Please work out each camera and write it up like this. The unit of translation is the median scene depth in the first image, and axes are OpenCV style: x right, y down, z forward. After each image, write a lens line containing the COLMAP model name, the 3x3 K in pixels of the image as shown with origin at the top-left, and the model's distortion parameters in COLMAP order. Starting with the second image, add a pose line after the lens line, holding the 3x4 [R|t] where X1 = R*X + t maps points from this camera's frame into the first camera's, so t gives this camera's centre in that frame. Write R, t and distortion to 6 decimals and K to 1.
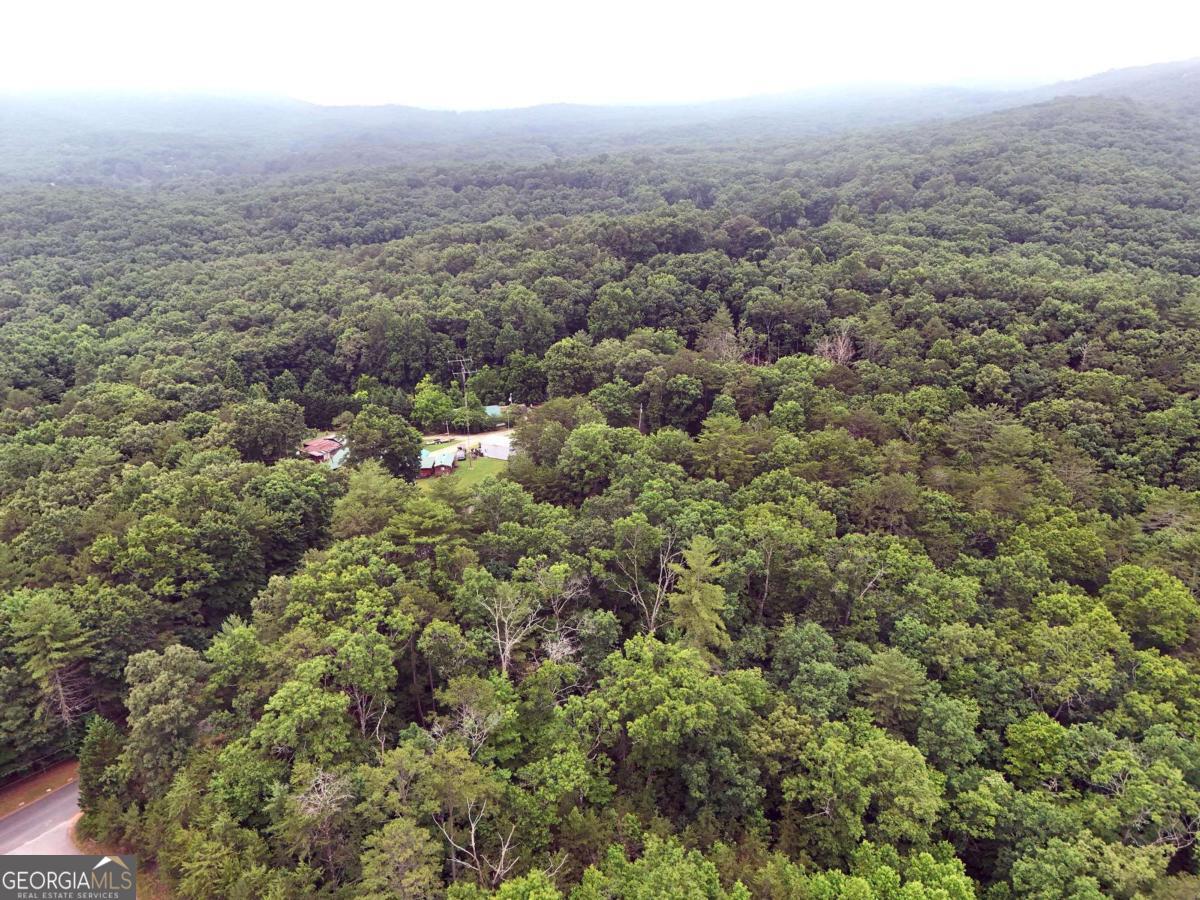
lens RADIAL K [[886.0, 0, 600.0], [0, 886.0, 450.0], [0, 0, 1]] dist [0.061938, -0.057703]
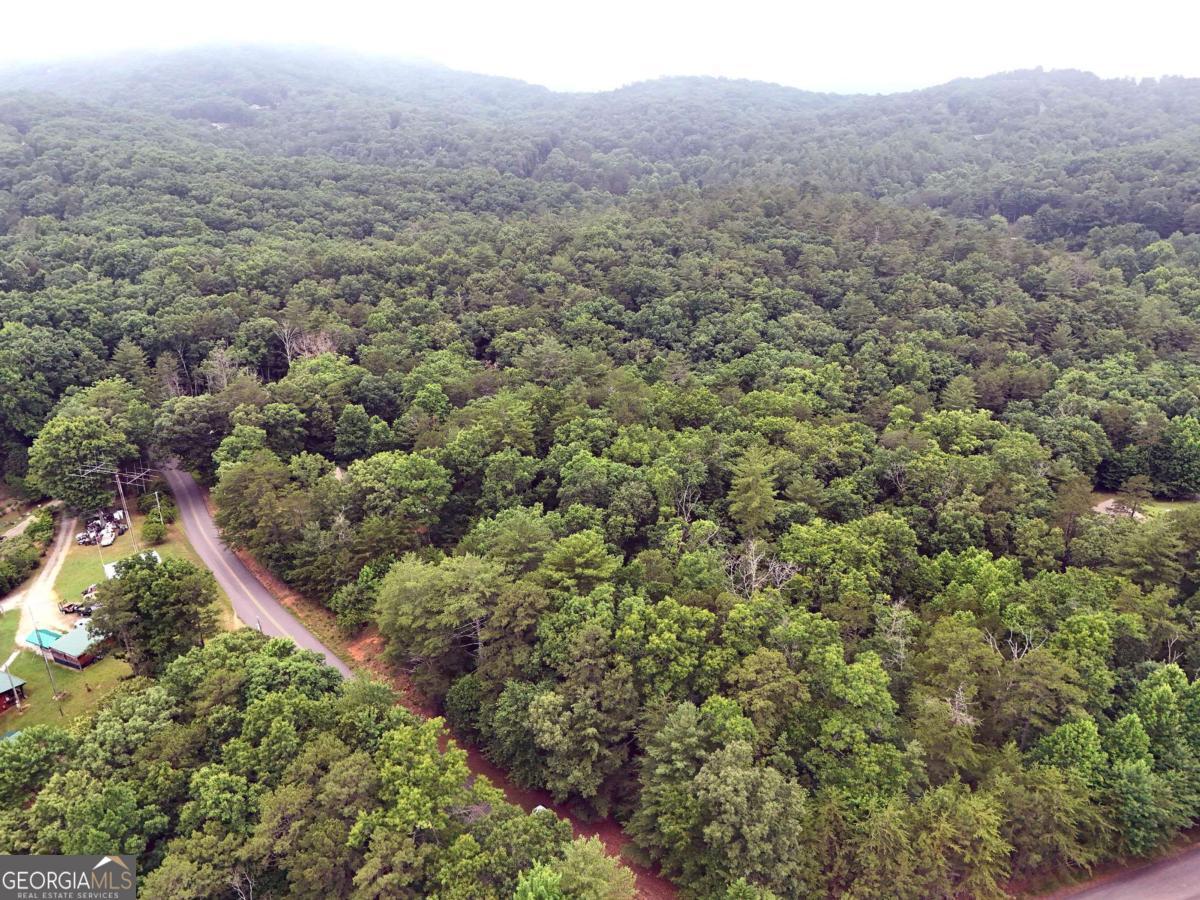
lens RADIAL K [[886.0, 0, 600.0], [0, 886.0, 450.0], [0, 0, 1]] dist [0.061938, -0.057703]
pose [[0.414869, -0.341734, 0.843268, -0.414691], [0.338629, 0.918204, 0.205504, -0.090554], [-0.844520, 0.200298, 0.496655, 0.237208]]
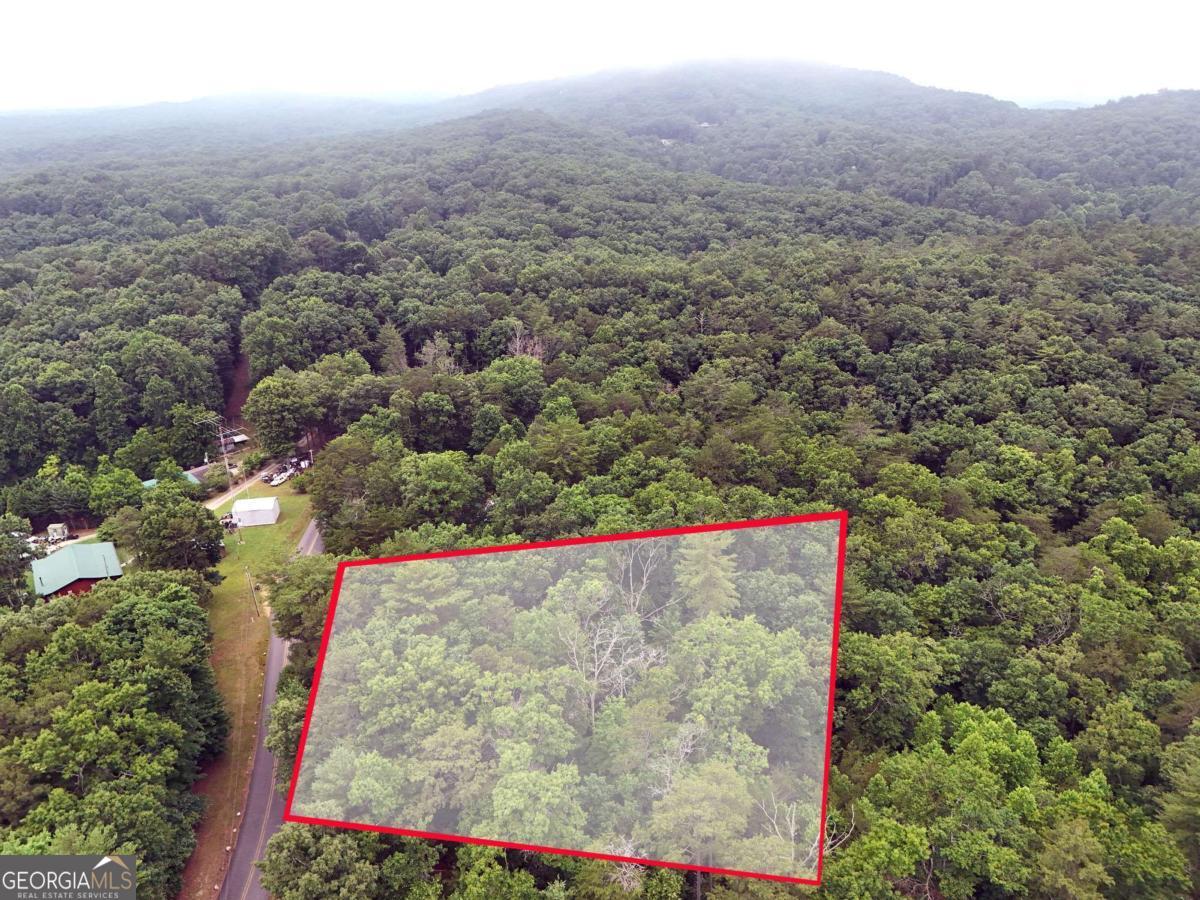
lens RADIAL K [[886.0, 0, 600.0], [0, 886.0, 450.0], [0, 0, 1]] dist [0.061938, -0.057703]
pose [[0.809438, -0.210005, 0.548369, -0.237030], [0.215757, 0.974904, 0.054876, -0.028824], [-0.546131, 0.073896, 0.834434, 0.068229]]
